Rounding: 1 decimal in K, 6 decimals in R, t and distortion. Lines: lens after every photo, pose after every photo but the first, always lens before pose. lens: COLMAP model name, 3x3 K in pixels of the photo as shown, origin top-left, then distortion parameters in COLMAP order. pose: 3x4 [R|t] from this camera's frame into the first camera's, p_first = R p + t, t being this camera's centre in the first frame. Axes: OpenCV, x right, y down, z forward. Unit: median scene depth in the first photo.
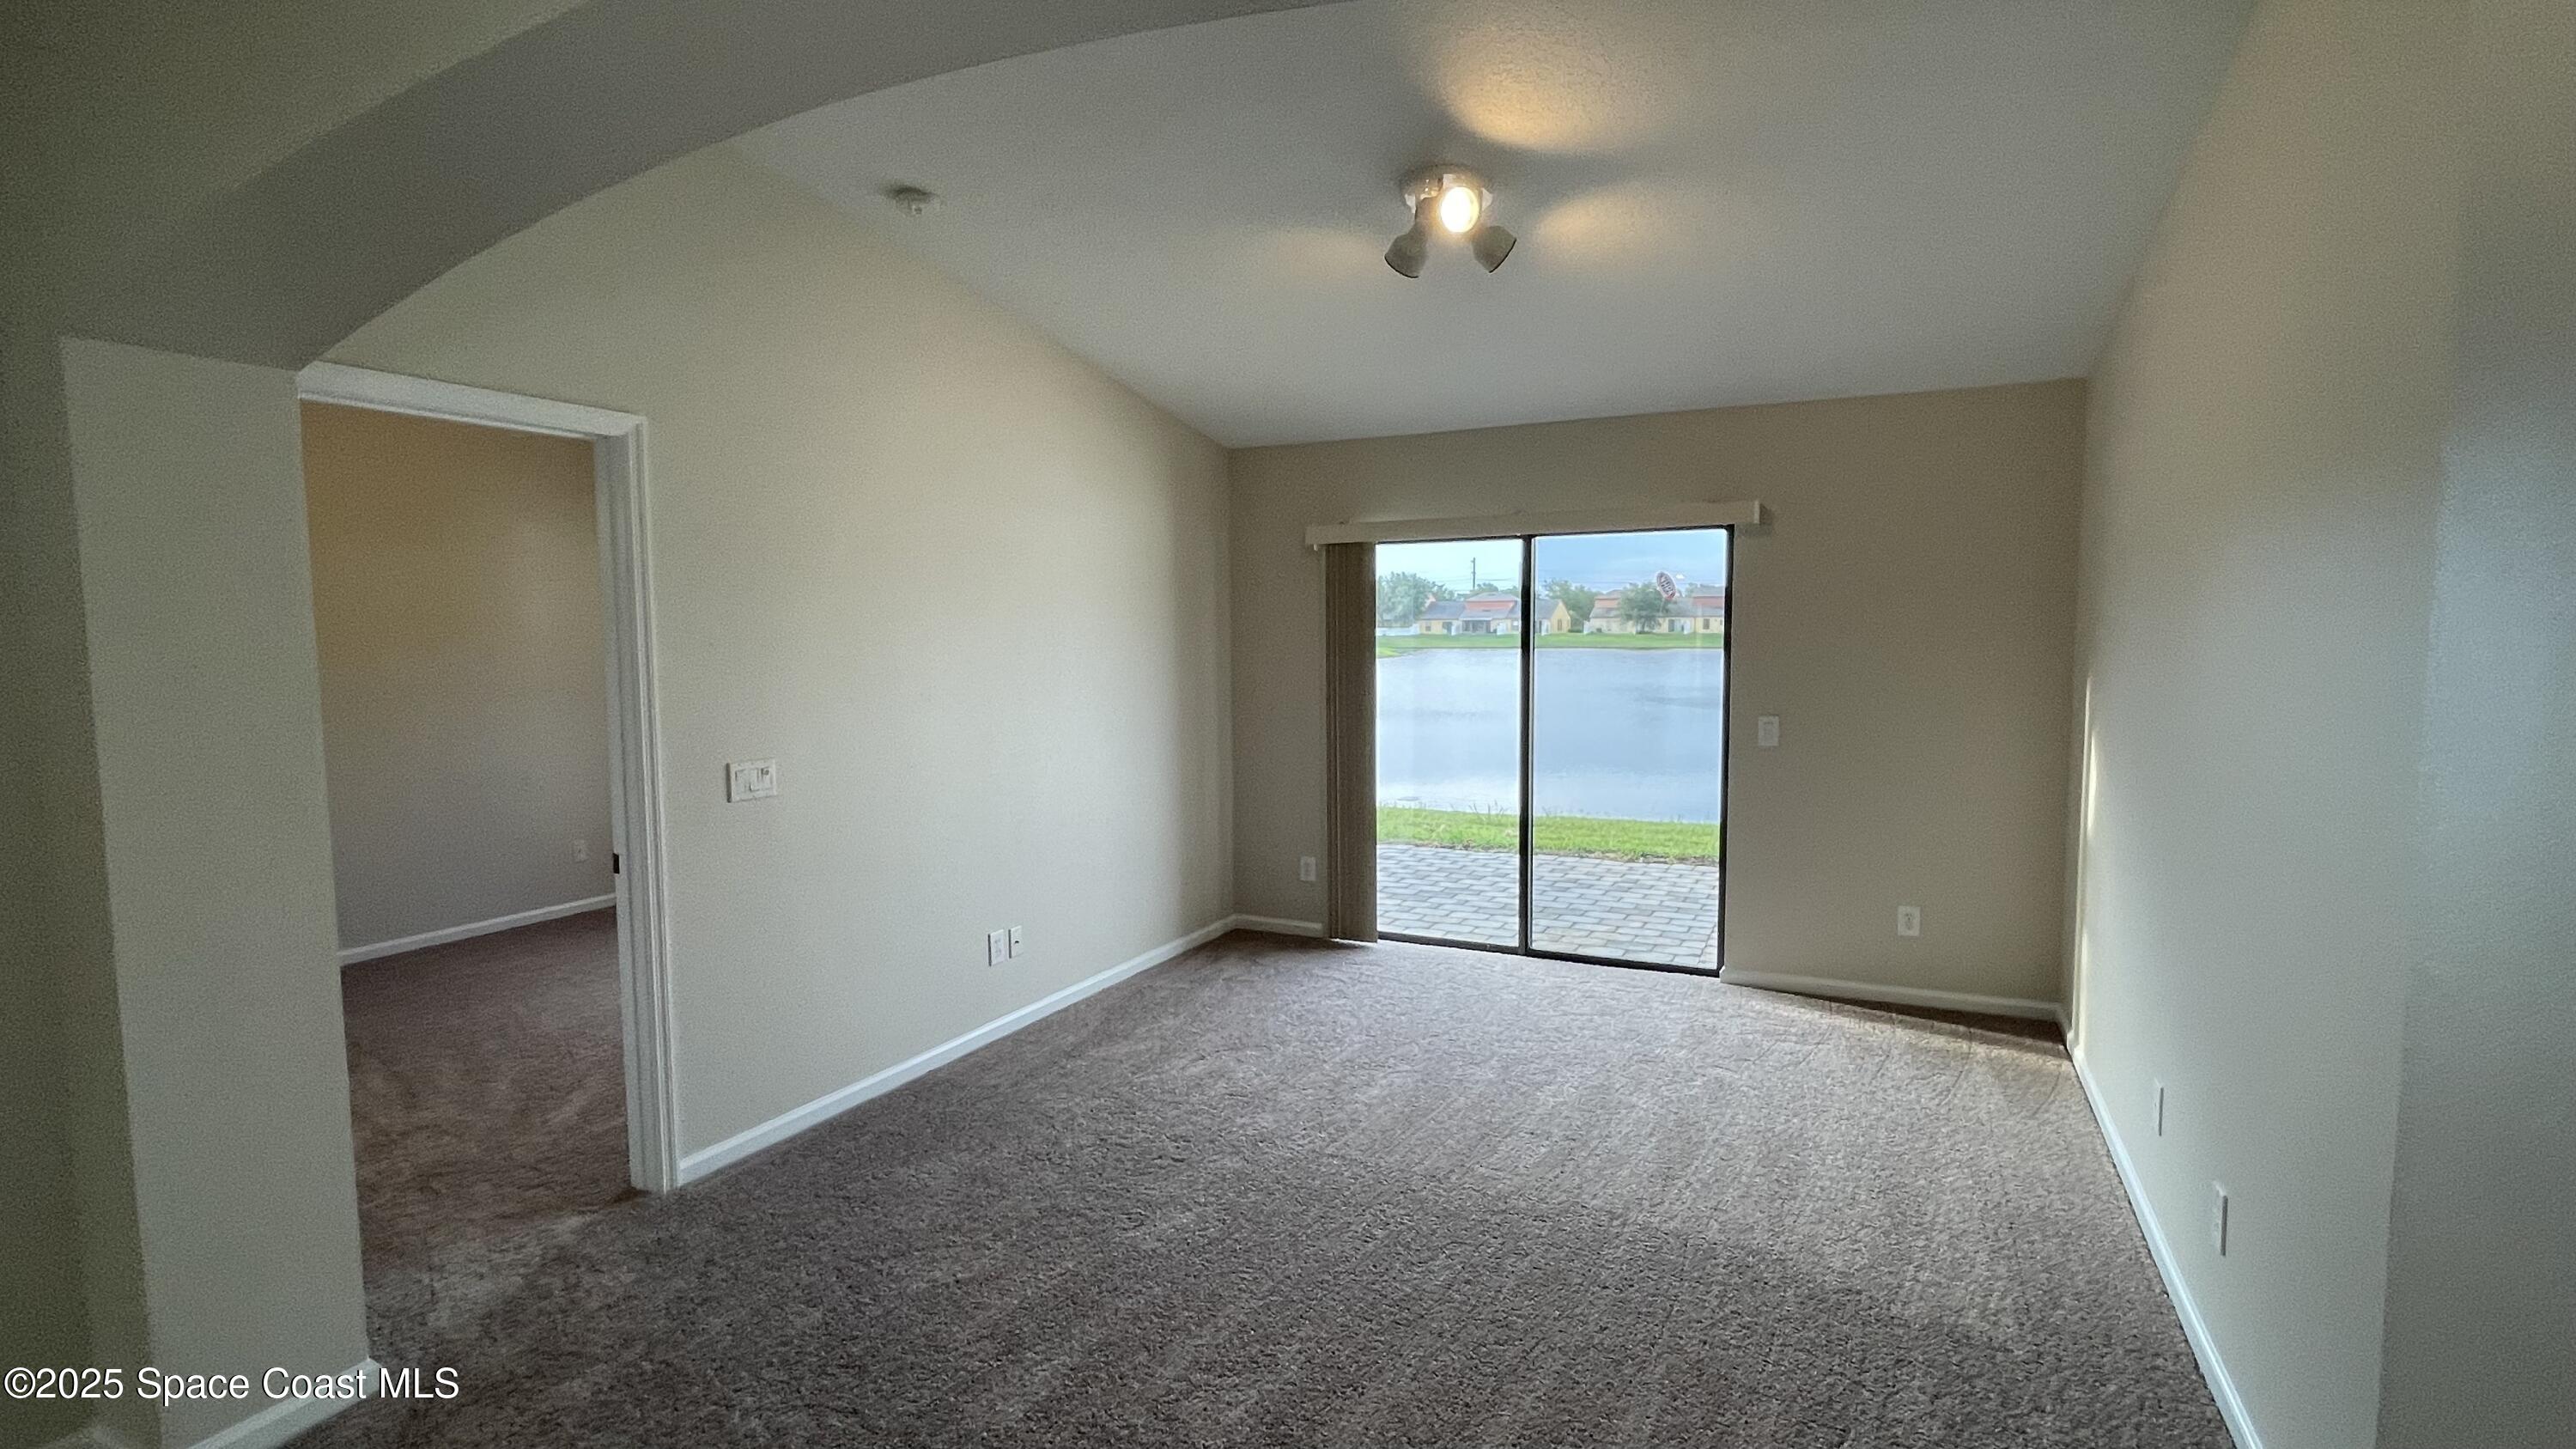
lens RADIAL K [[1236.6, 0, 1279.0], [0, 1236.6, 726.5], [0, 0, 1]] dist [0.005883, -0.017887]
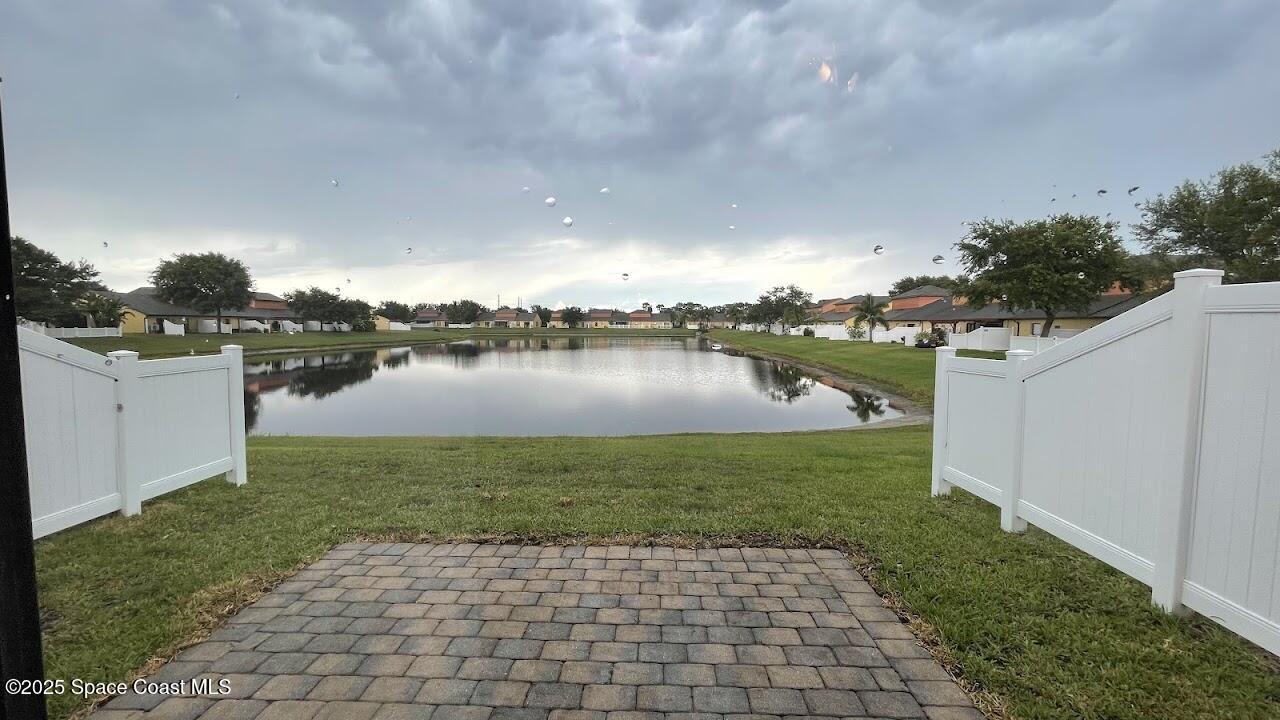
lens RADIAL K [[516.7, 0, 638.1], [0, 516.7, 360.0], [0, 0, 1]] dist [-0.010778, 0.000139]
pose [[0.913272, -0.018658, 0.406923, 0.124251], [0.023748, 0.999690, -0.007460, -0.078085], [-0.406658, 0.016476, 0.913432, 1.141614]]
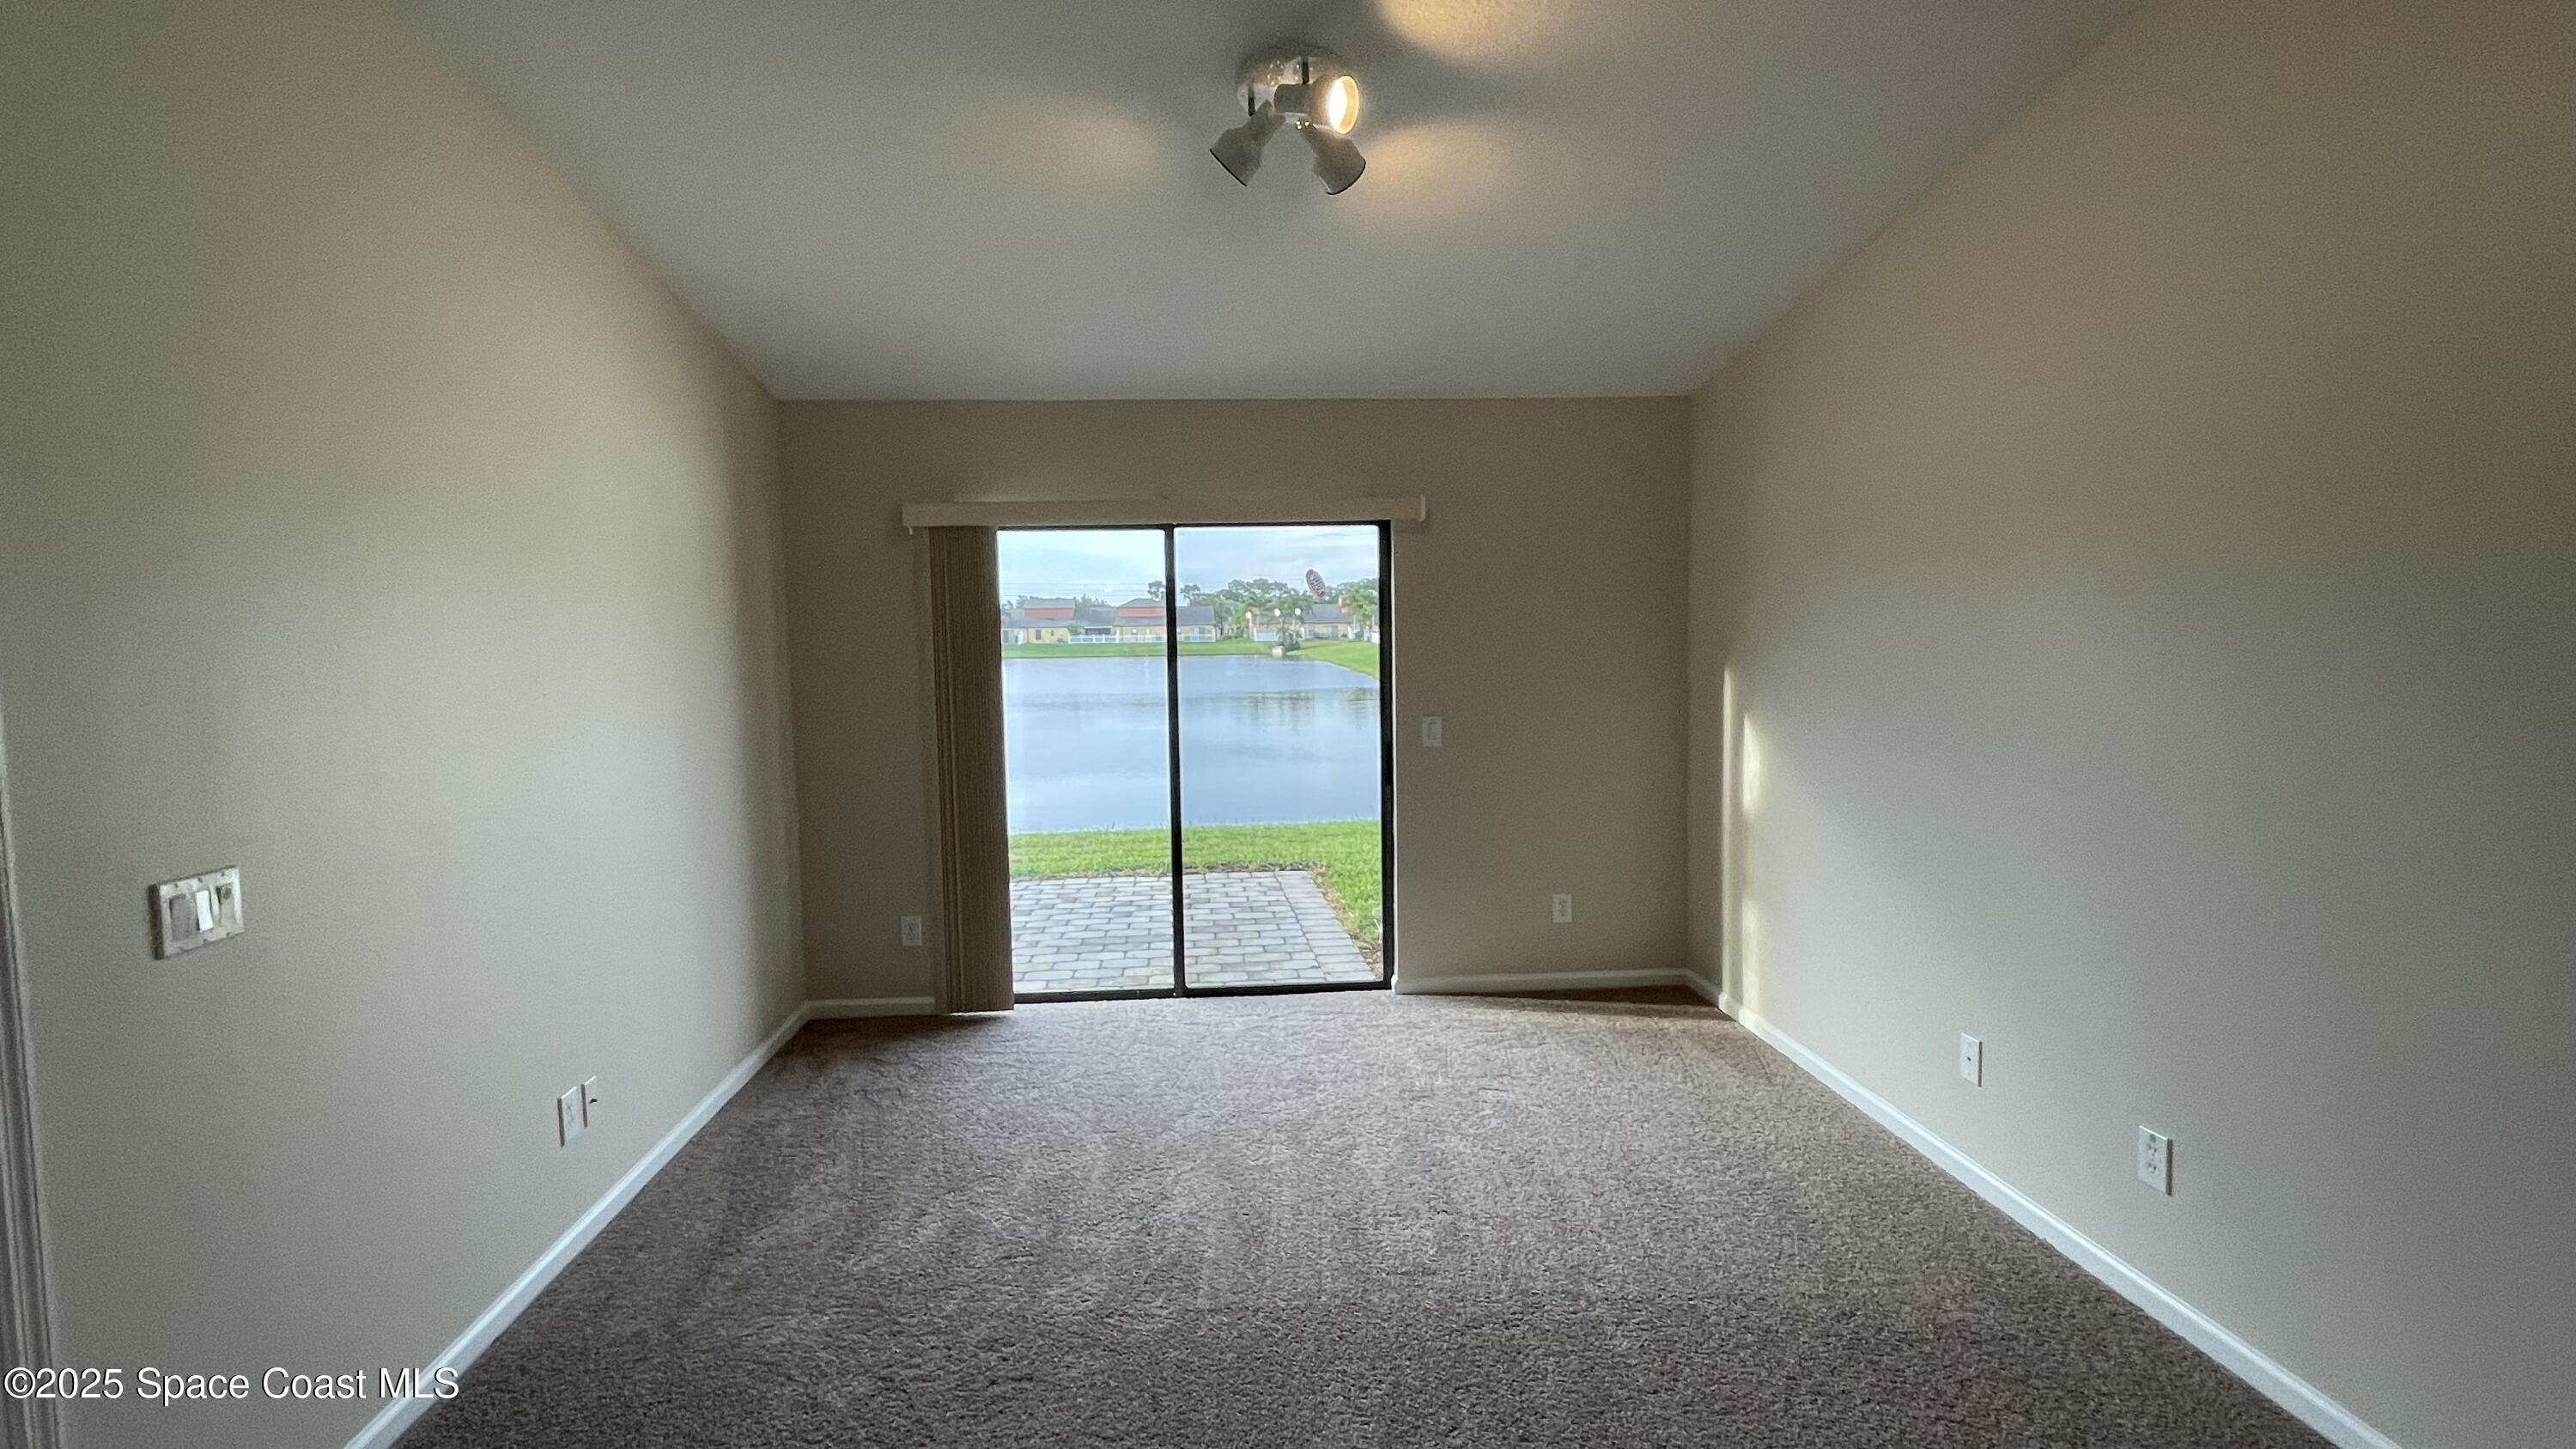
lens RADIAL K [[1236.6, 0, 1279.0], [0, 1236.6, 726.5], [0, 0, 1]] dist [0.005883, -0.017887]
pose [[0.862699, -0.046176, 0.503605, -0.210001], [0.050877, 0.998695, 0.004415, -0.011498], [-0.503152, 0.021813, 0.863923, 0.221824]]
